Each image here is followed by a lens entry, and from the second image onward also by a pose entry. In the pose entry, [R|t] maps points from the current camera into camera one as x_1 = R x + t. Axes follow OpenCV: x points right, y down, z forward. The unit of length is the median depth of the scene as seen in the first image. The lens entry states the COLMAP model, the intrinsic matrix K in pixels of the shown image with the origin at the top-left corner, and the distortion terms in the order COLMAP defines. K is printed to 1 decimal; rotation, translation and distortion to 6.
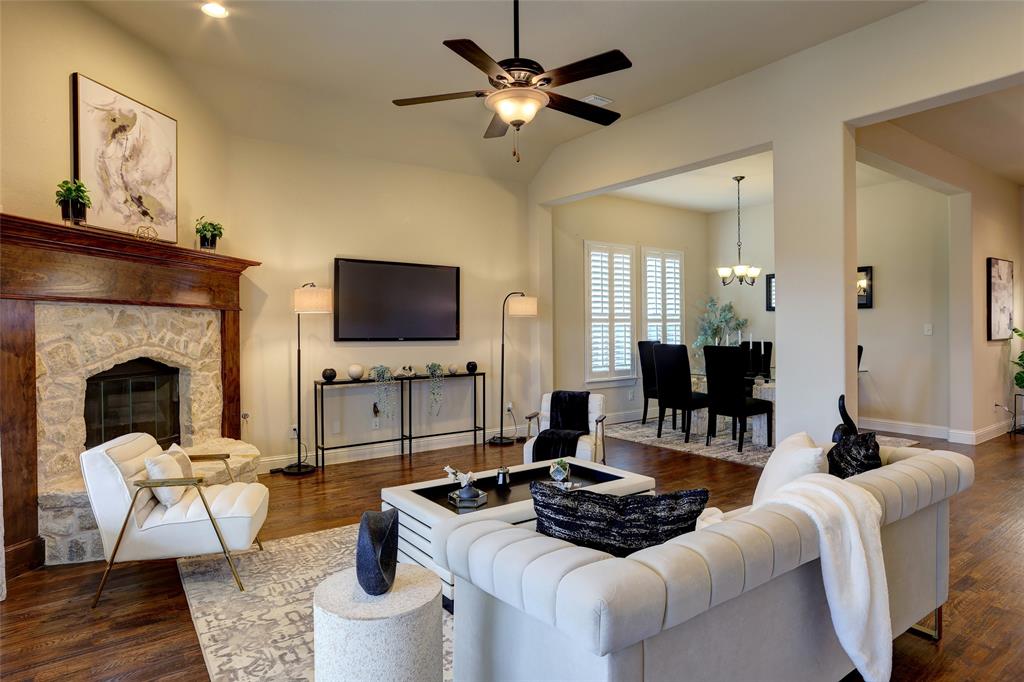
lens RADIAL K [[583.6, 0, 510.2], [0, 583.6, 329.0], [0, 0, 1]] dist [-0.040028, 0.000468]
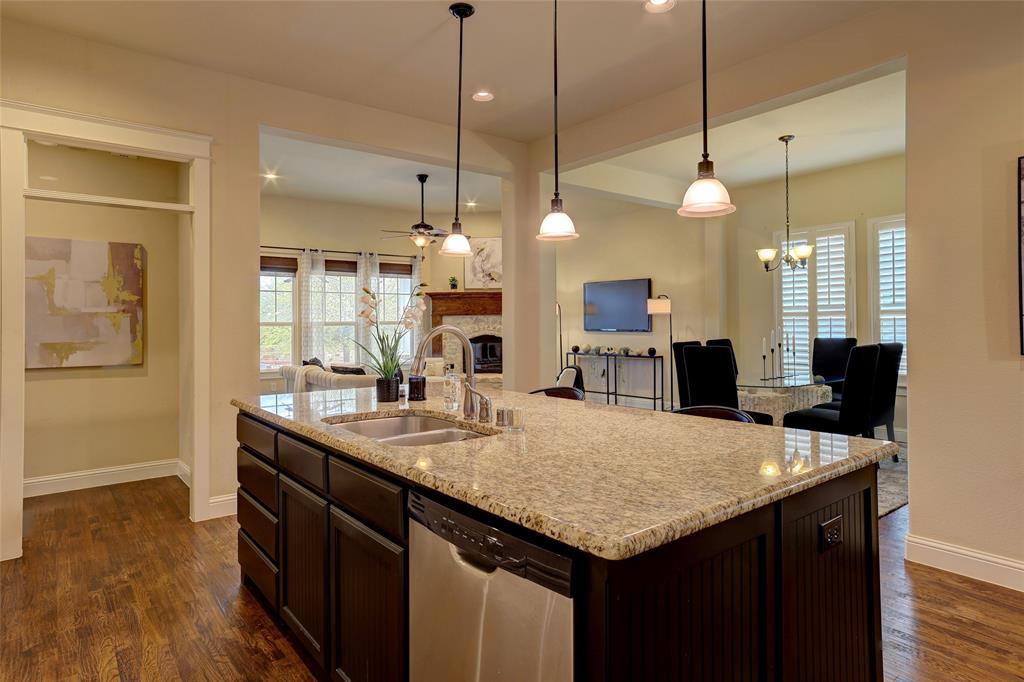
lens RADIAL K [[583.6, 0, 510.2], [0, 583.6, 329.0], [0, 0, 1]] dist [-0.040028, 0.000468]
pose [[0.030498, 0.014793, -0.999425, 1.415115], [0.005783, 0.999871, 0.014976, -0.010627], [0.999518, -0.006236, 0.030408, 0.703995]]
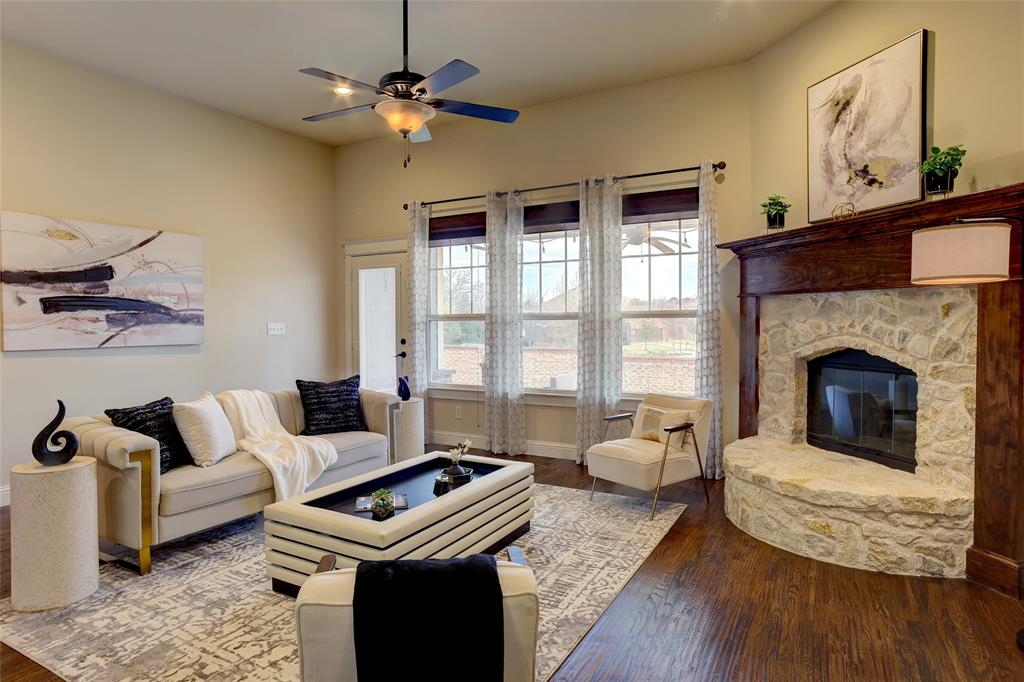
lens RADIAL K [[583.6, 0, 510.2], [0, 583.6, 329.0], [0, 0, 1]] dist [-0.040028, 0.000468]
pose [[-0.910588, 0.017073, -0.412963, 0.152545], [0.011172, 0.999798, 0.016700, -0.001035], [0.413165, 0.010593, -0.910595, 1.100270]]
